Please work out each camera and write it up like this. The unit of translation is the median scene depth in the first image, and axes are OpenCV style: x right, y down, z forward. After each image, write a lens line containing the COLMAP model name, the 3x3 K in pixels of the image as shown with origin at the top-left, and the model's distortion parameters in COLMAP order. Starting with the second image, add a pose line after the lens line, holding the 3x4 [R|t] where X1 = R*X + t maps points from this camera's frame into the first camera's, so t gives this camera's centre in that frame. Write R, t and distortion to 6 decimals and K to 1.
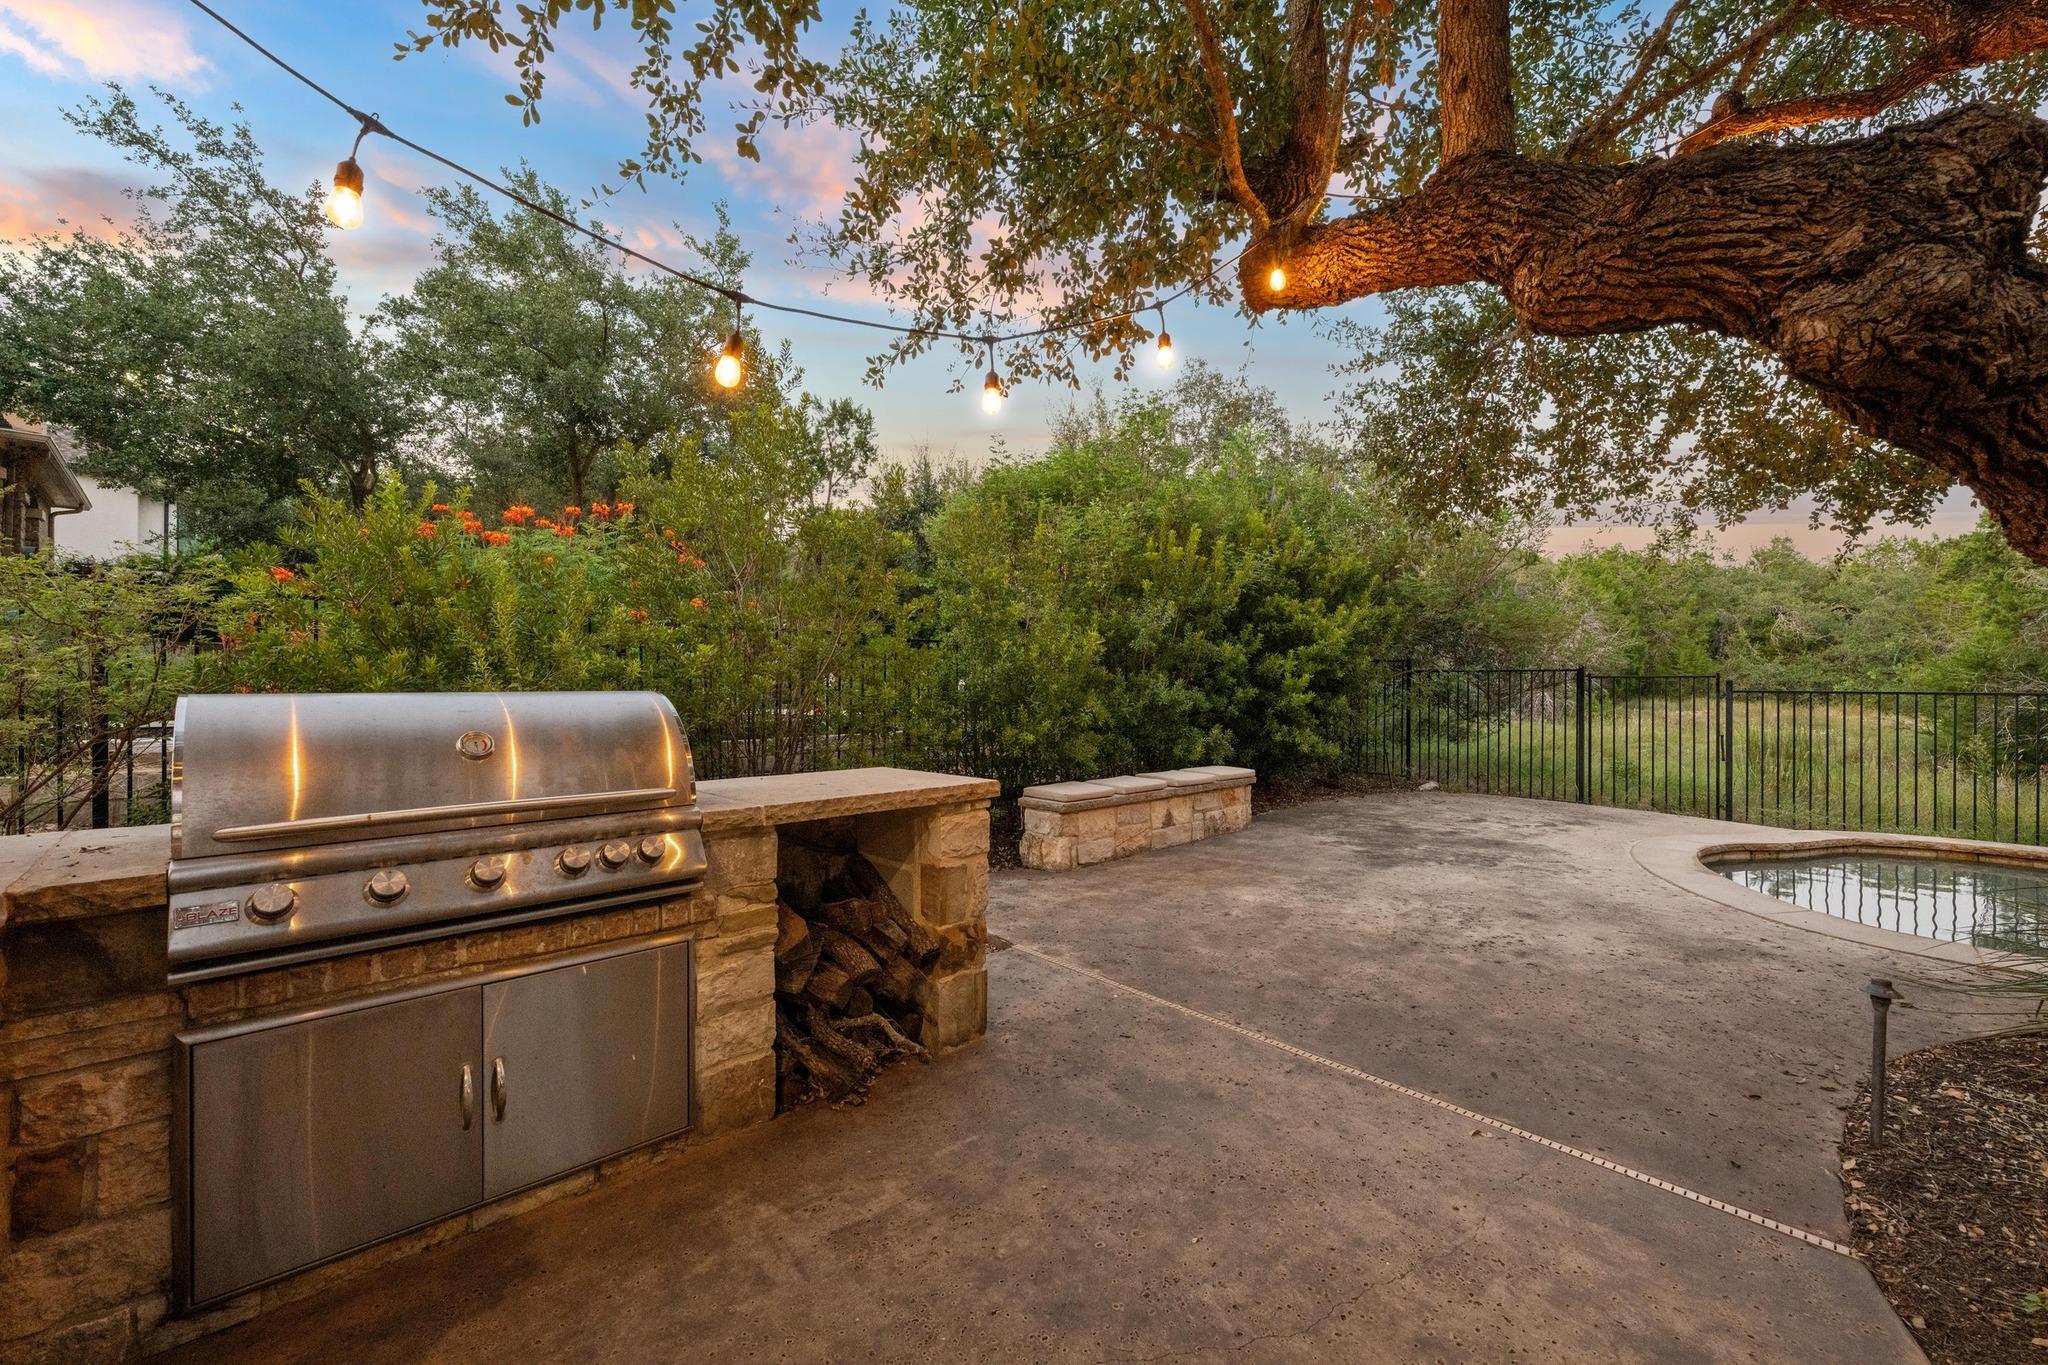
lens RADIAL K [[814.1, 0, 1027.9], [0, 814.1, 686.3], [0, 0, 1]] dist [-0.002507, -0.000395]
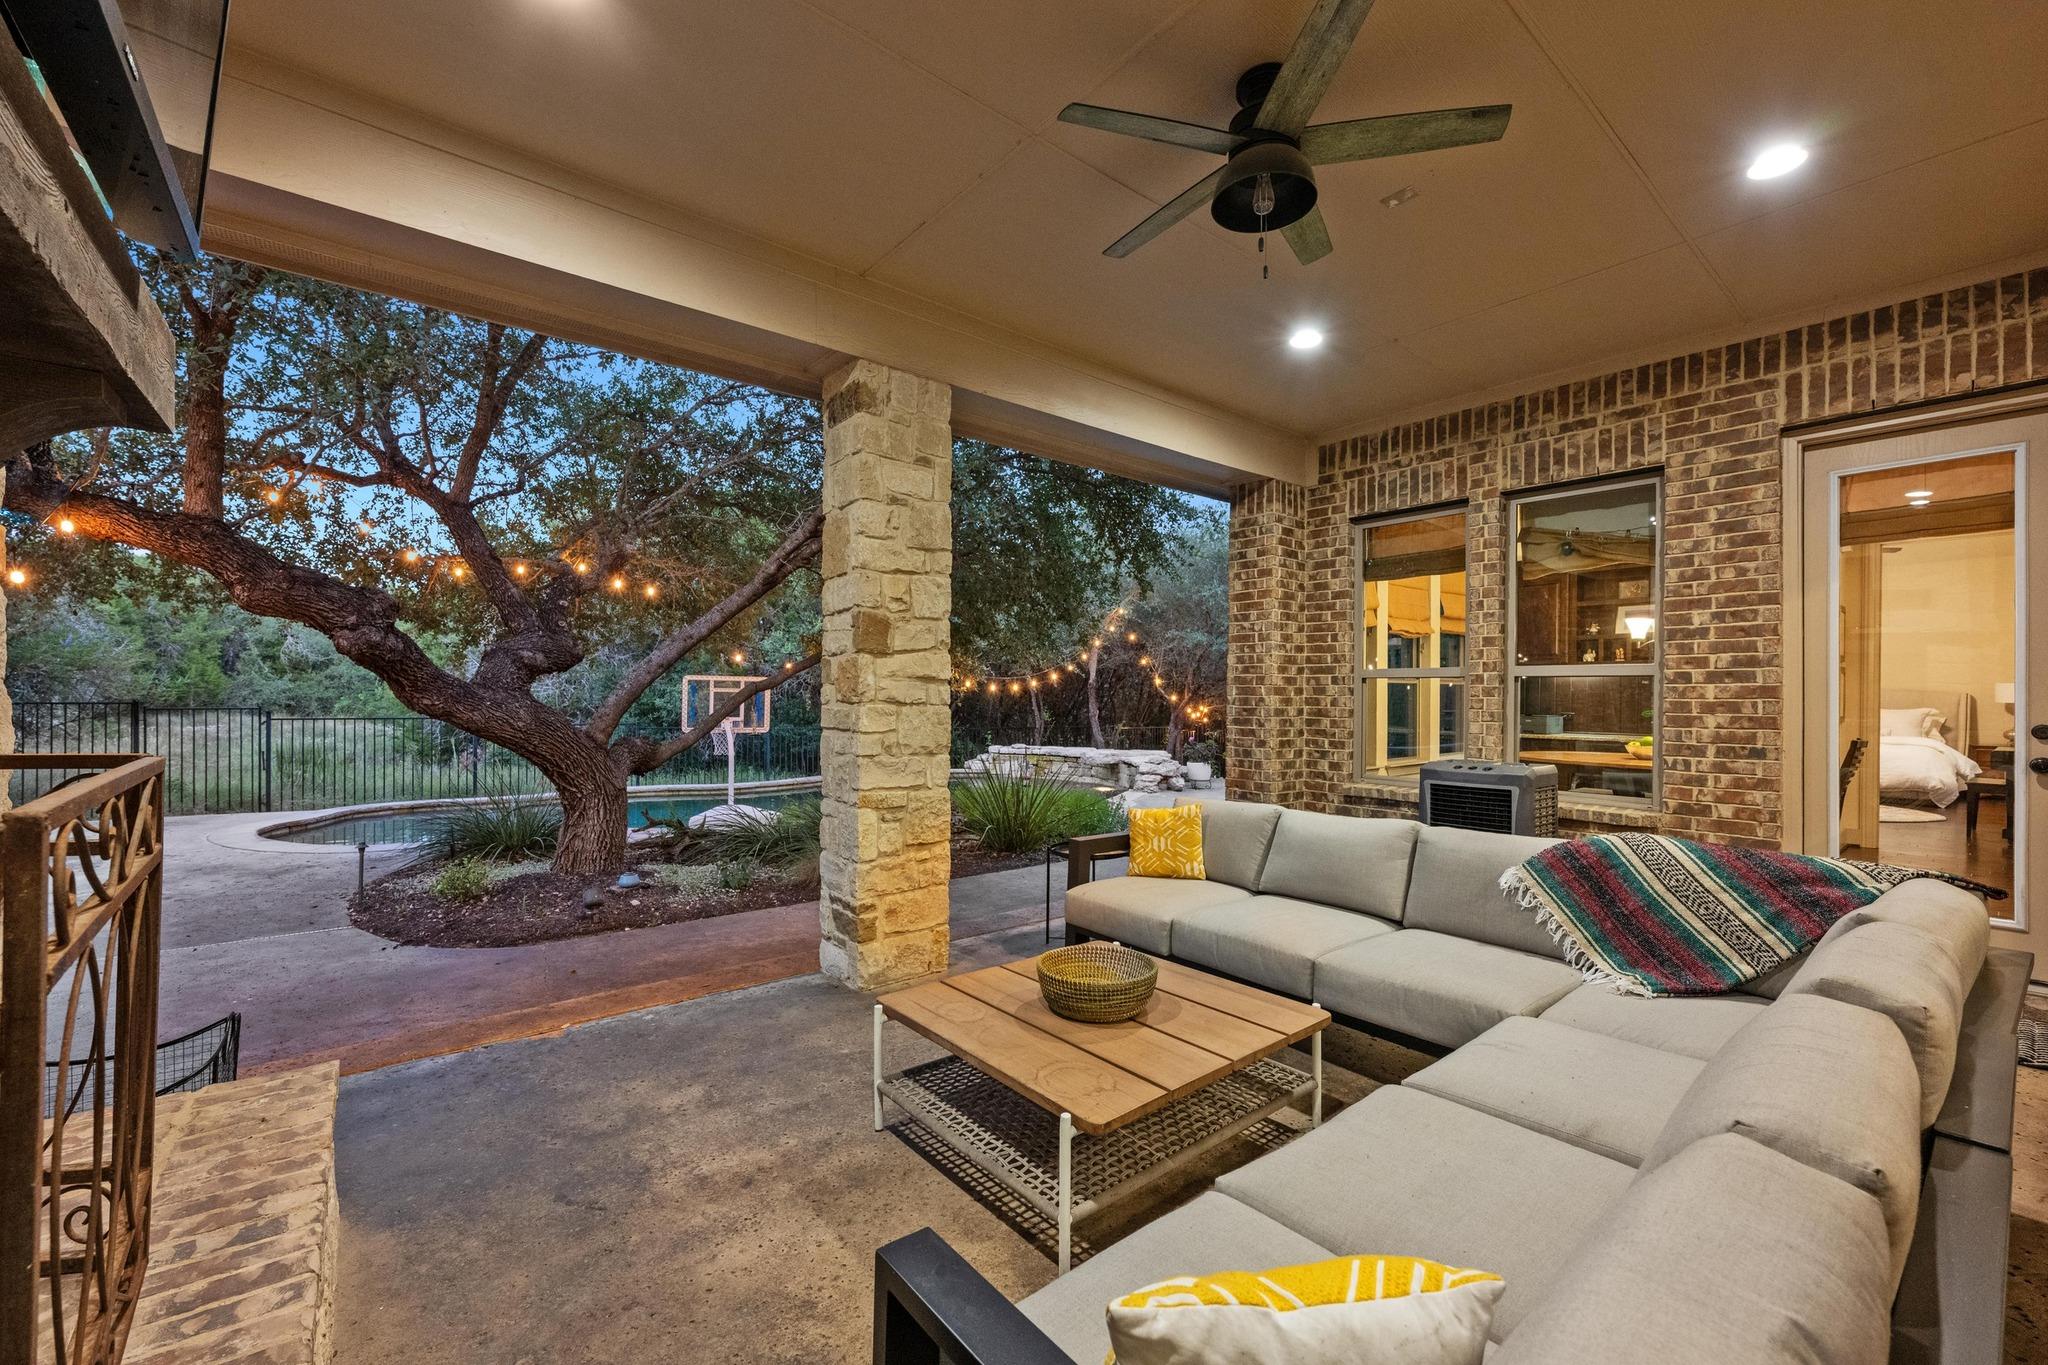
lens RADIAL K [[814.1, 0, 1028.3], [0, 814.1, 692.7], [0, 0, 1]] dist [-0.002507, -0.000395]
pose [[0.079691, 0.002755, 0.996816, -0.309287], [-0.002253, 0.999994, -0.002584, -0.029180], [-0.996817, -0.002040, 0.079697, -0.300831]]
